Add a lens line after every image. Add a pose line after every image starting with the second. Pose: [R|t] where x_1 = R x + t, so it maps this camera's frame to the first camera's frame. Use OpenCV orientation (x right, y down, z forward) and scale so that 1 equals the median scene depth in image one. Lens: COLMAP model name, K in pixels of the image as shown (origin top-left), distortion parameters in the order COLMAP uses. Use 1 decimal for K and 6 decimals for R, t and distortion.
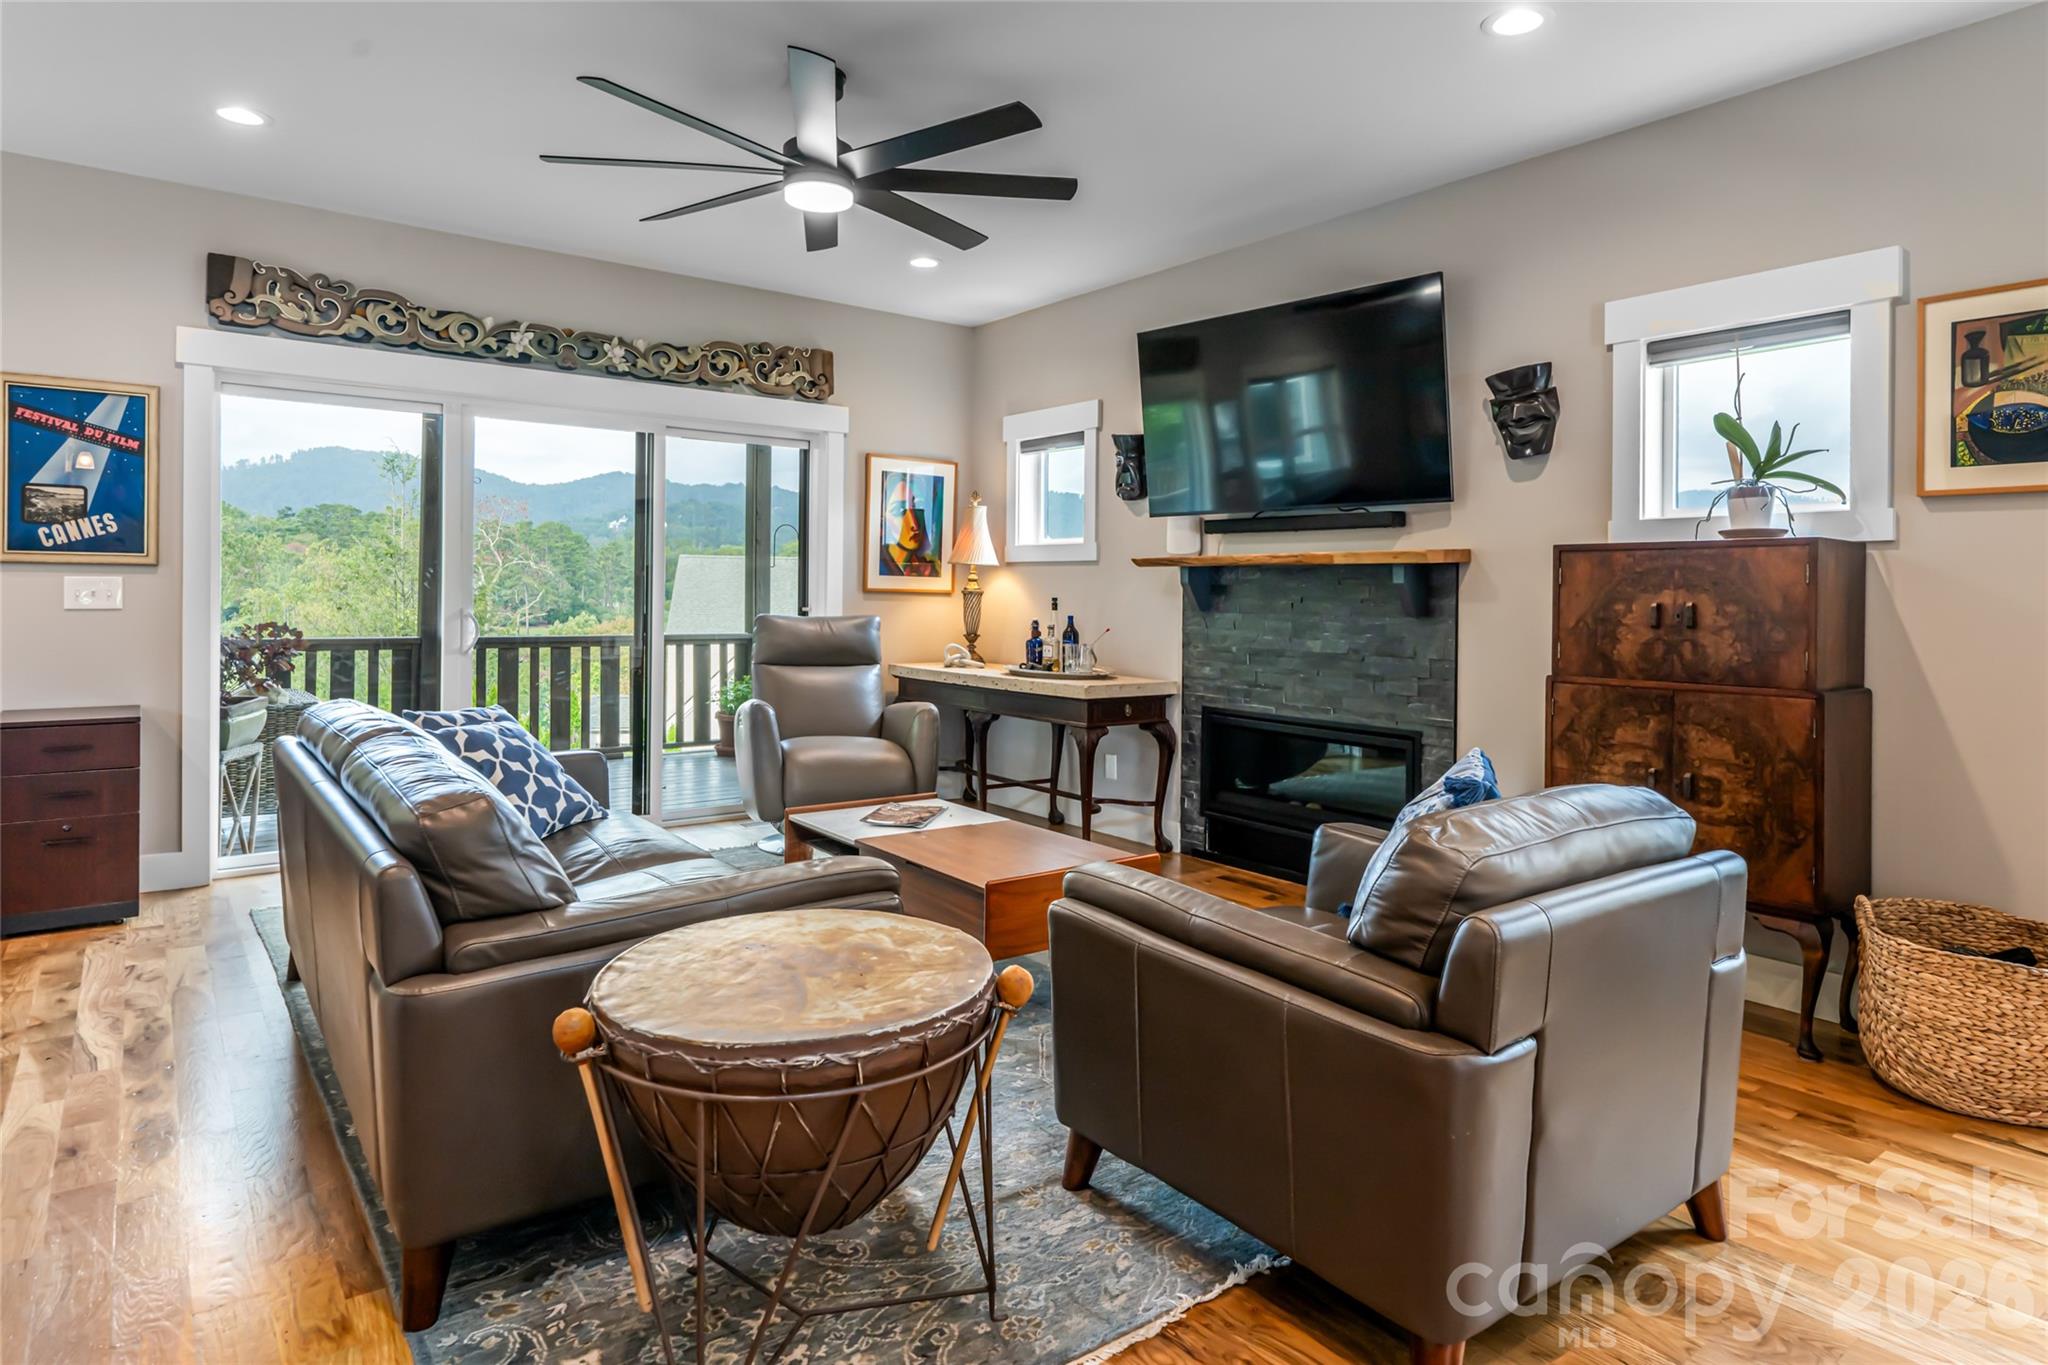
lens RADIAL K [[1145.6, 0, 1015.5], [0, 1145.6, 599.0], [0, 0, 1]] dist [0.000012, -0.000044]
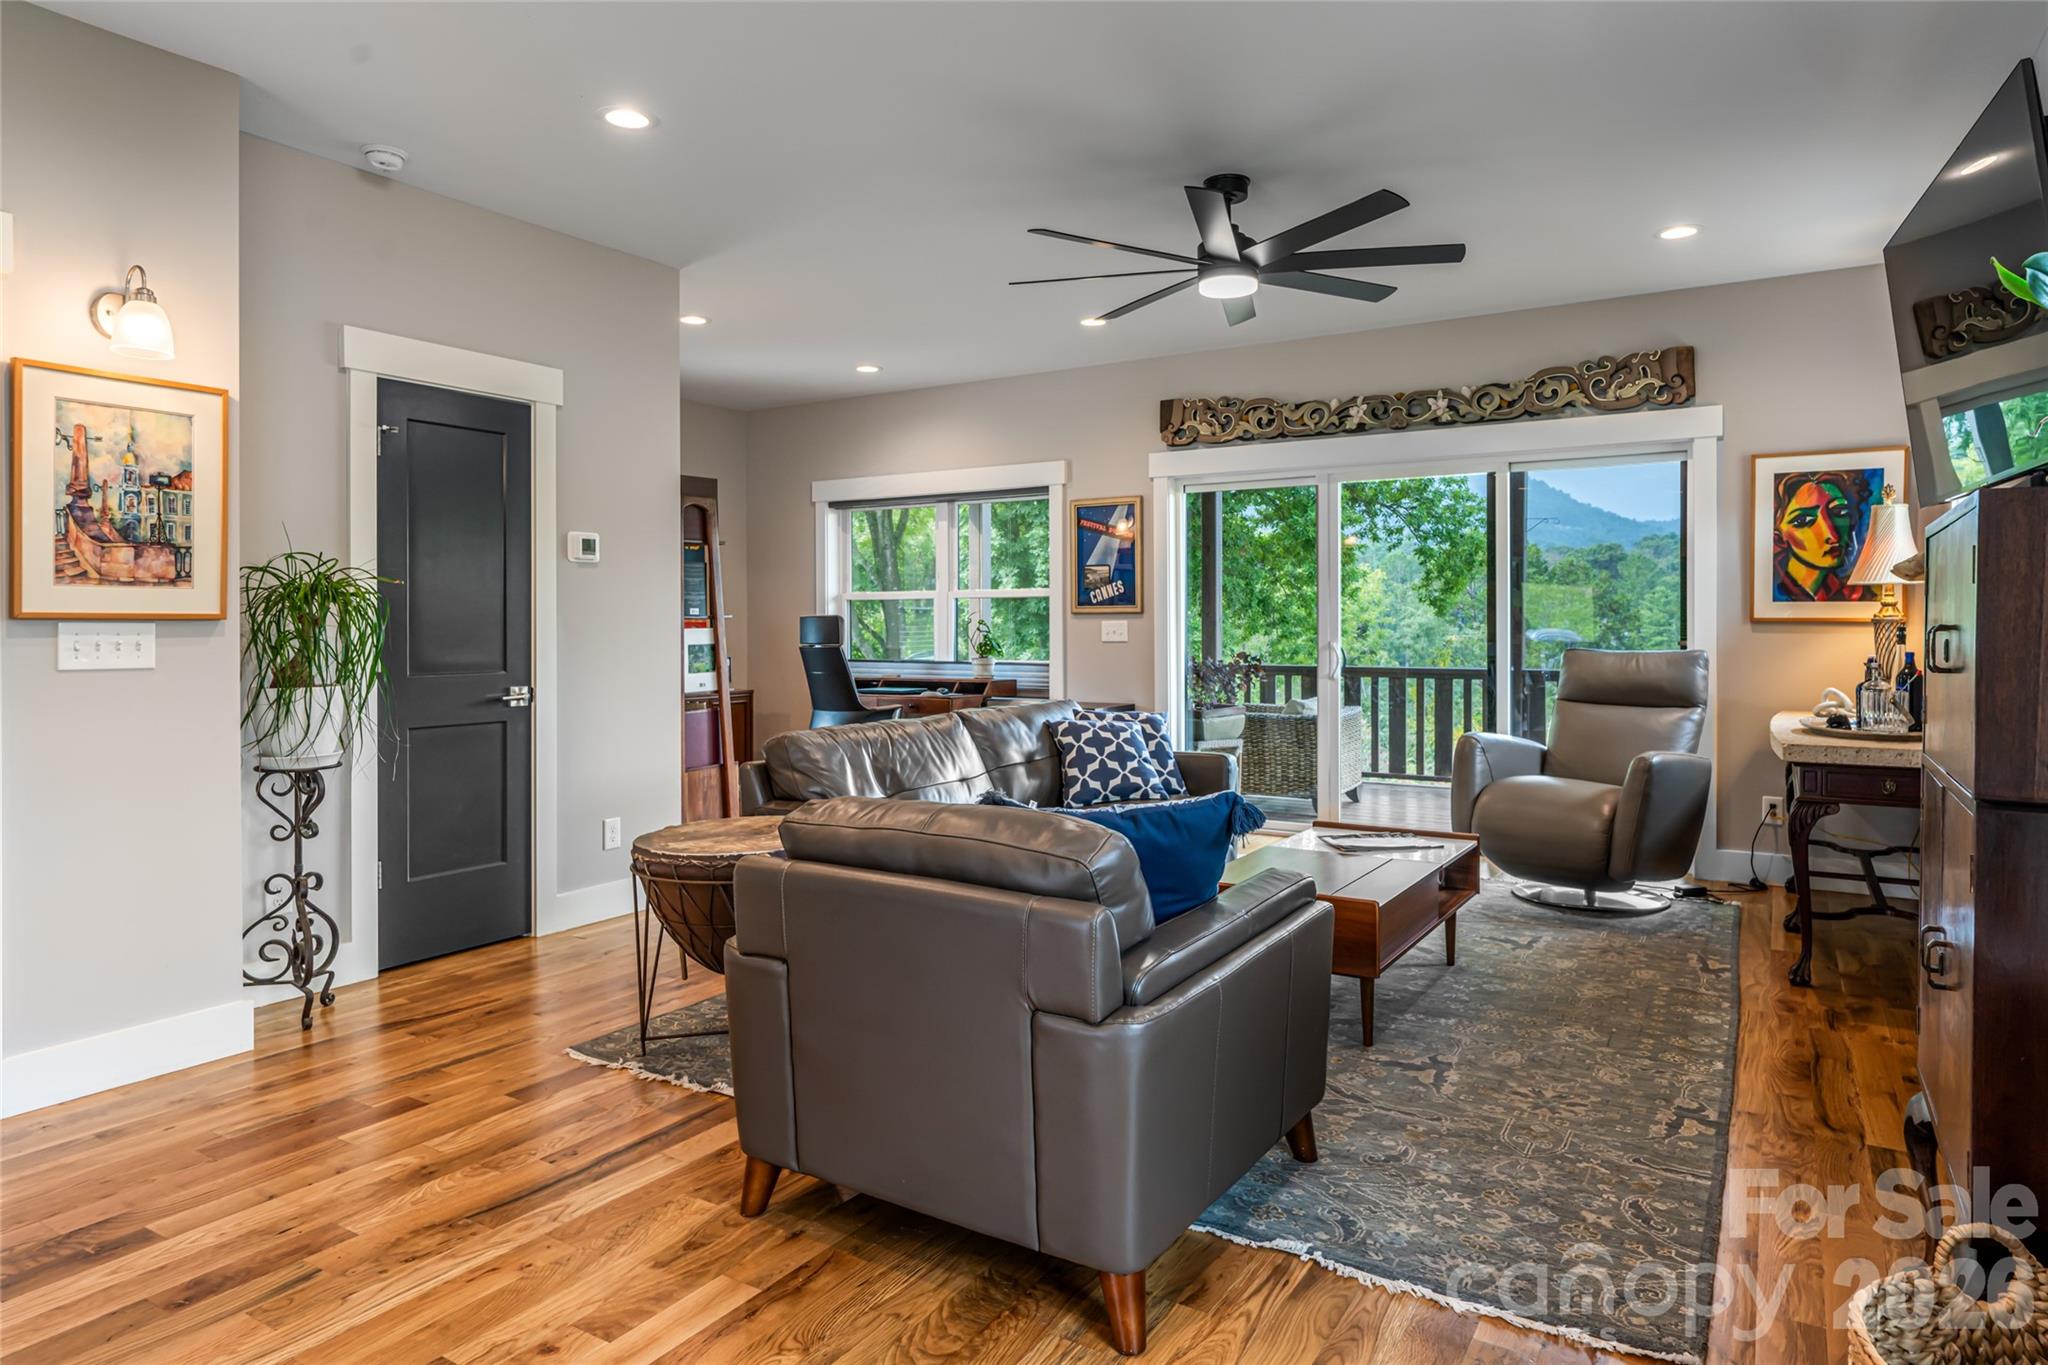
lens RADIAL K [[1187.6, 0, 1043.8], [0, 1187.6, 626.1], [0, 0, 1]] dist [-0.002659, -0.000091]
pose [[0.370289, -0.013824, -0.928814, 0.542666], [0.001625, 0.999897, -0.014234, 0.008299], [0.928915, 0.003761, 0.370273, 0.240025]]
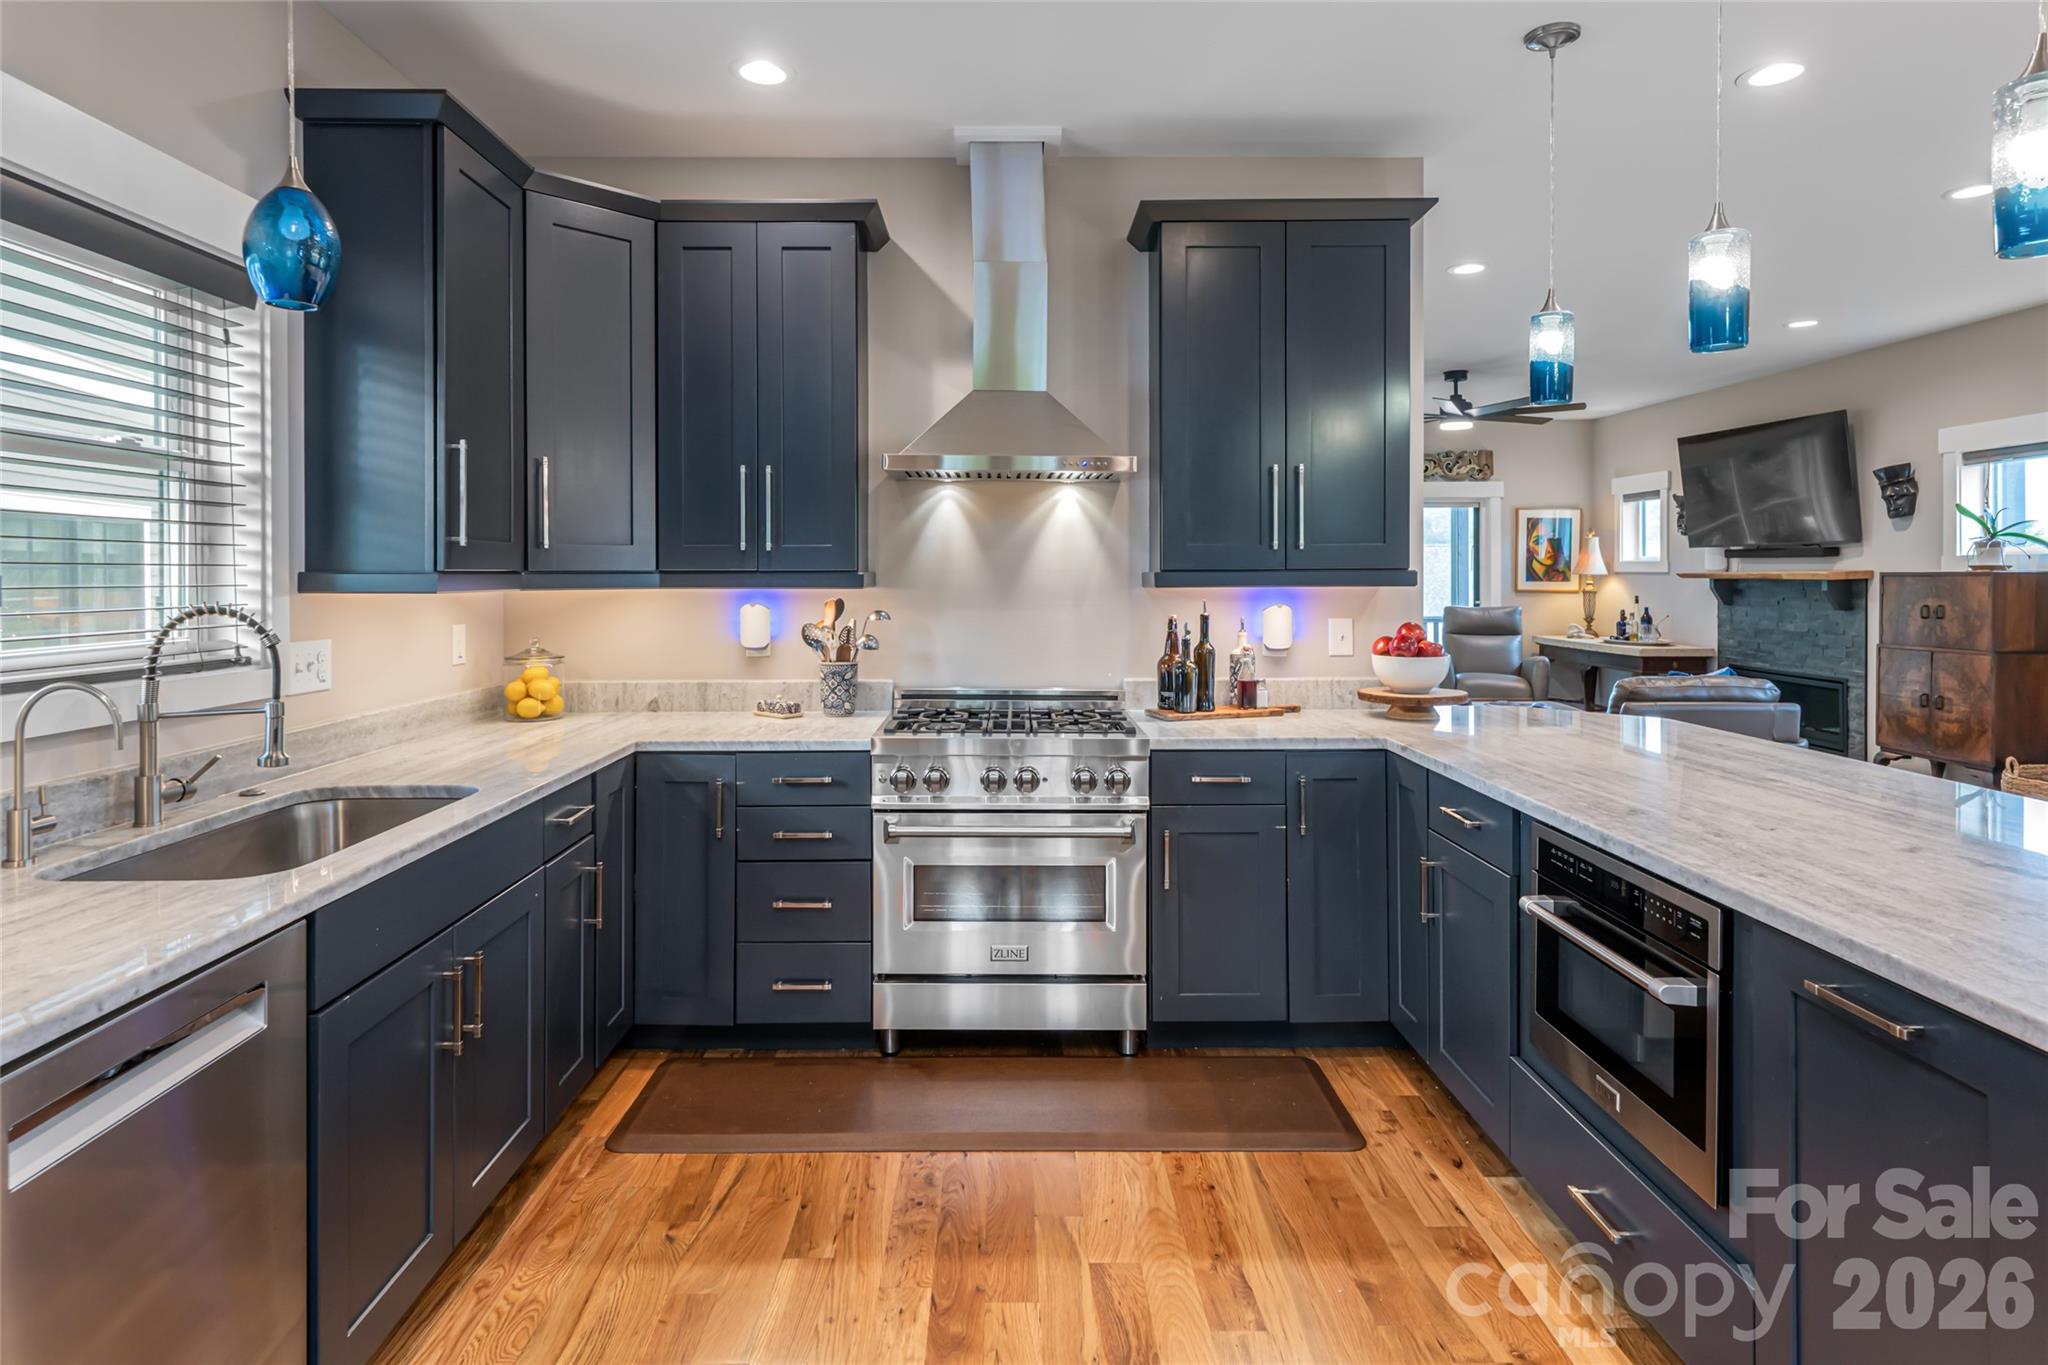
lens RADIAL K [[1057.6, 0, 1028.5], [0, 1057.6, 579.8], [0, 0, 1]] dist [-0.003227, -0.000580]
pose [[0.803965, -0.011093, -0.594573, 0.240425], [0.009806, 0.999937, -0.005396, -0.025292], [0.594596, -0.001492, 0.804024, -0.739807]]
